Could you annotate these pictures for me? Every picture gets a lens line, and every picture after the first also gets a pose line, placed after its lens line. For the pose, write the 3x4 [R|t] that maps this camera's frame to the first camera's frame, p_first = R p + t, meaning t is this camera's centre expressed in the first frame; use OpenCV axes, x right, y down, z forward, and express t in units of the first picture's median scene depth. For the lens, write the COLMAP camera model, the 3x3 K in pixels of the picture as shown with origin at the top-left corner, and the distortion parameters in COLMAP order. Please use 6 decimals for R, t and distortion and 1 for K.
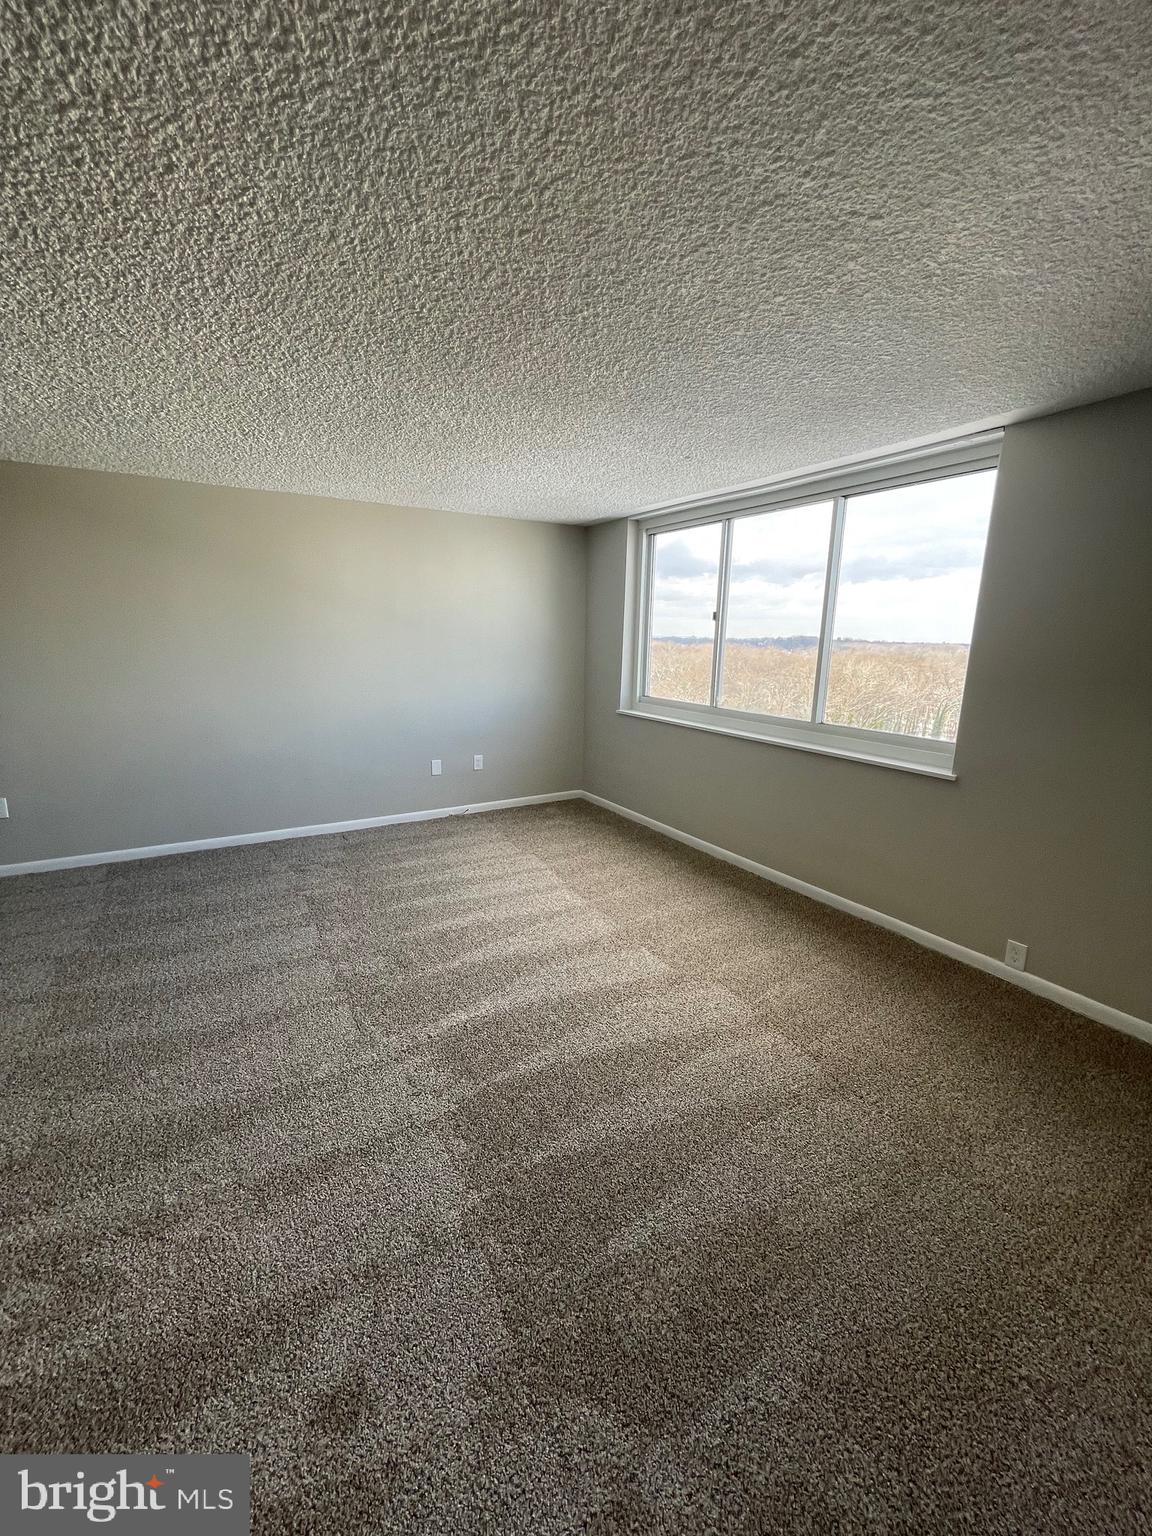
lens RADIAL K [[624.3, 0, 573.7], [0, 624.3, 773.2], [0, 0, 1]] dist [0.000704, -0.002016]
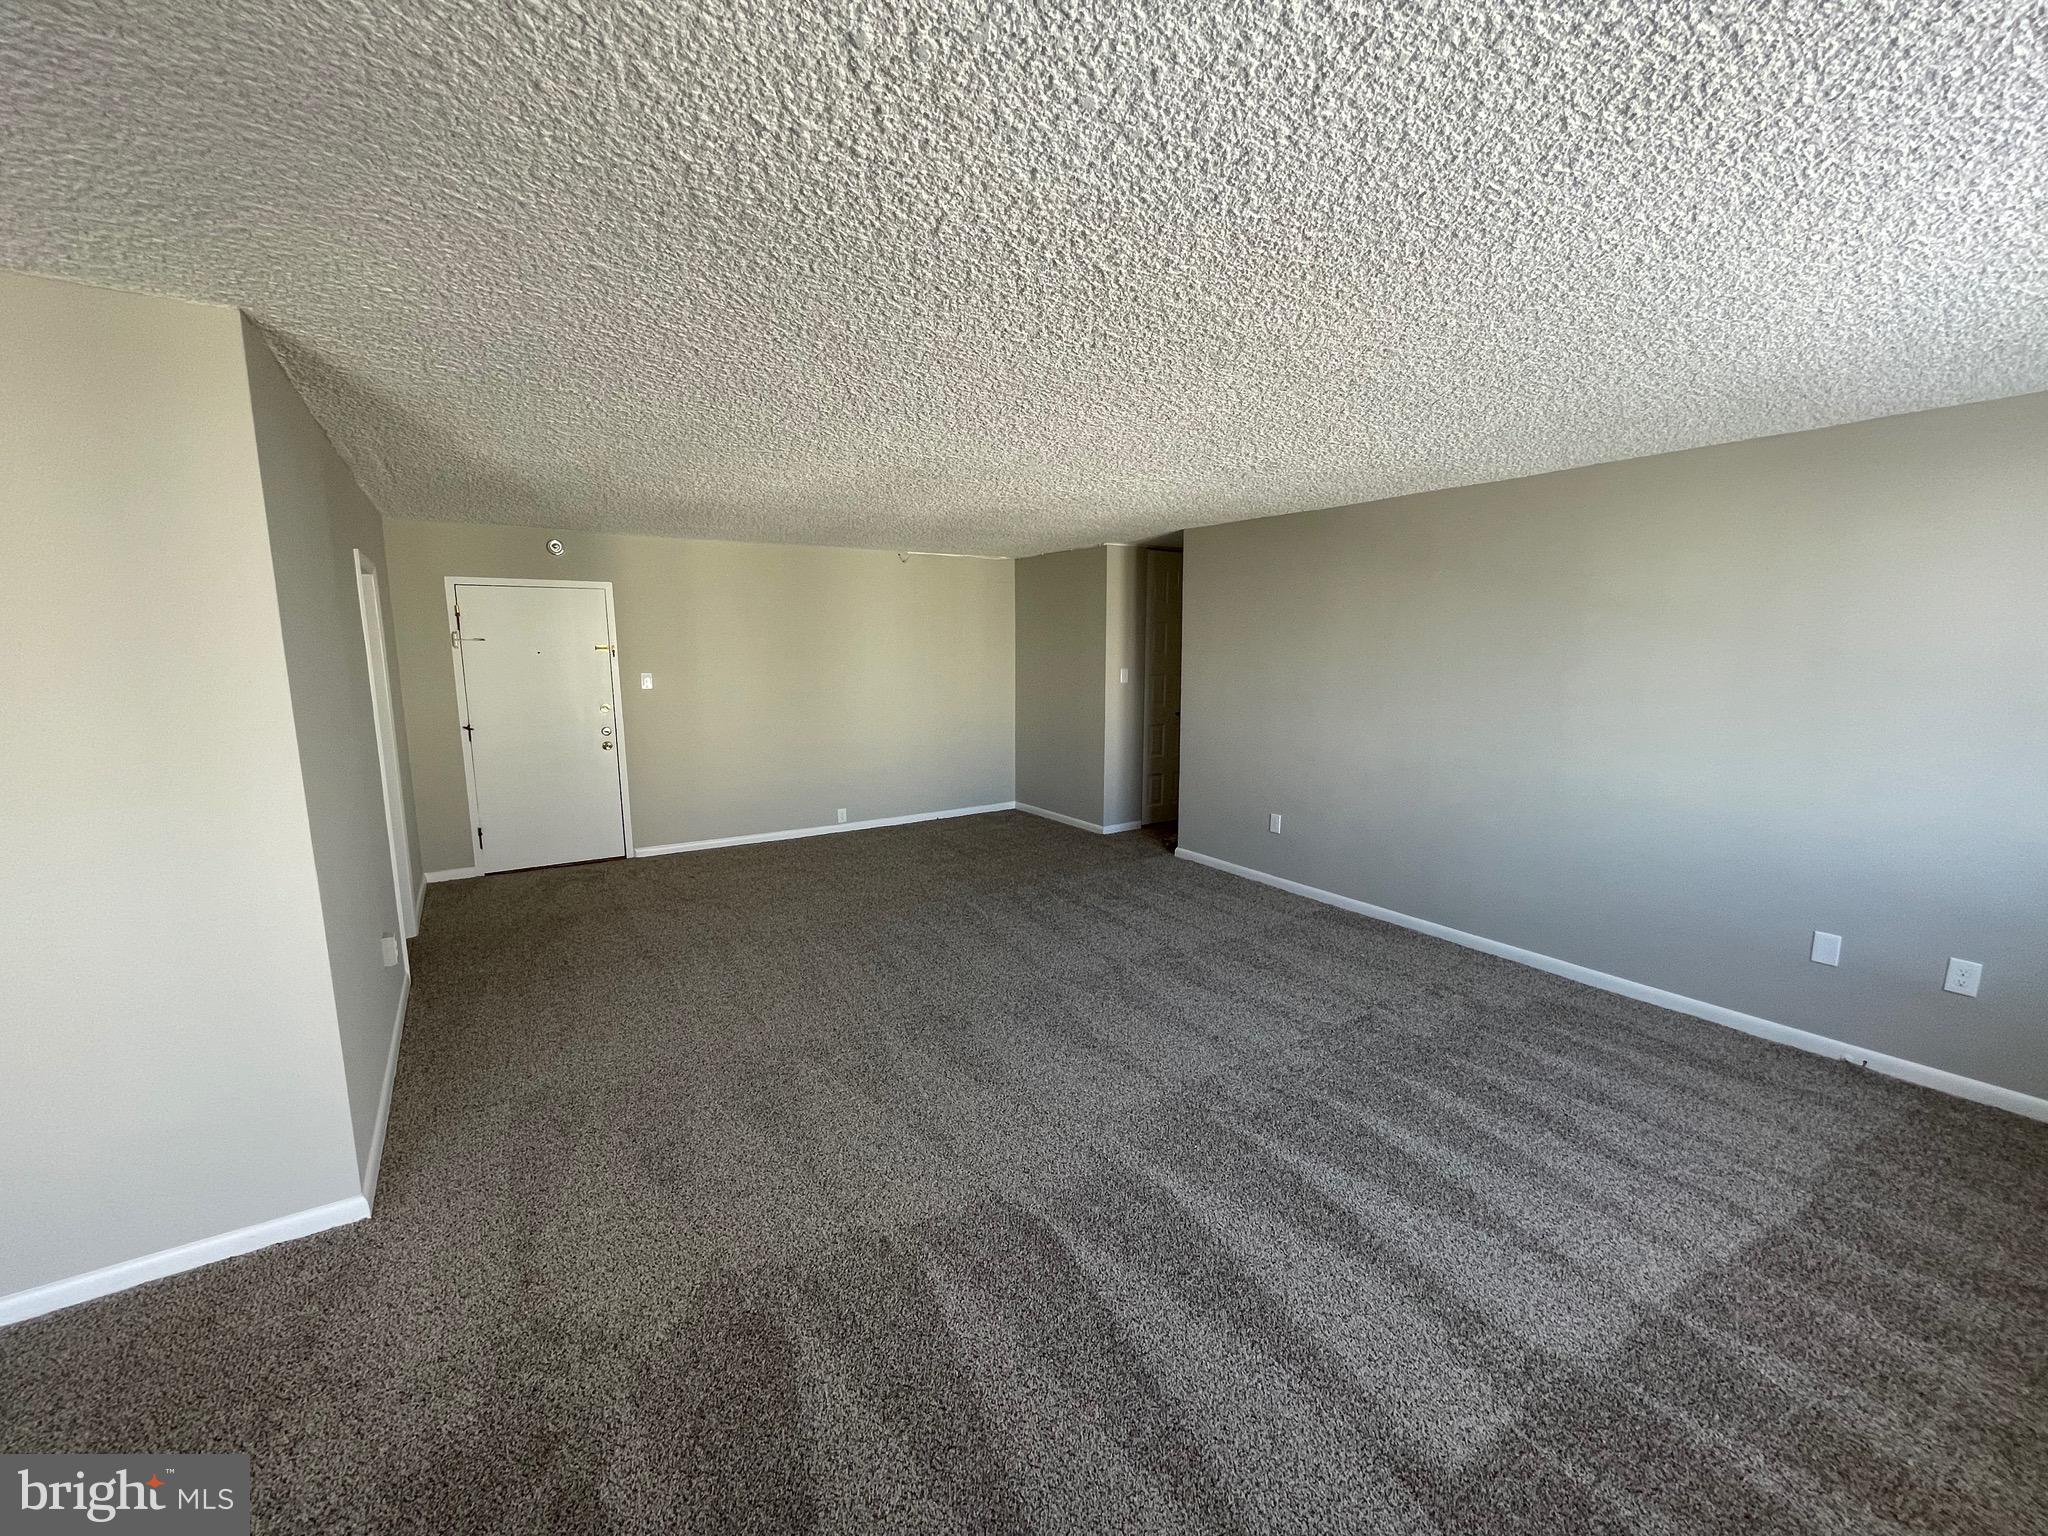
lens RADIAL K [[832.3, 0, 1024.0], [0, 832.3, 768.0], [0, 0, 1]] dist [0.000704, -0.002016]
pose [[0.041377, 0.131653, -0.990432, 0.451986], [-0.217888, 0.968612, 0.119650, -0.105372], [0.975096, 0.210853, 0.068764, 0.405133]]
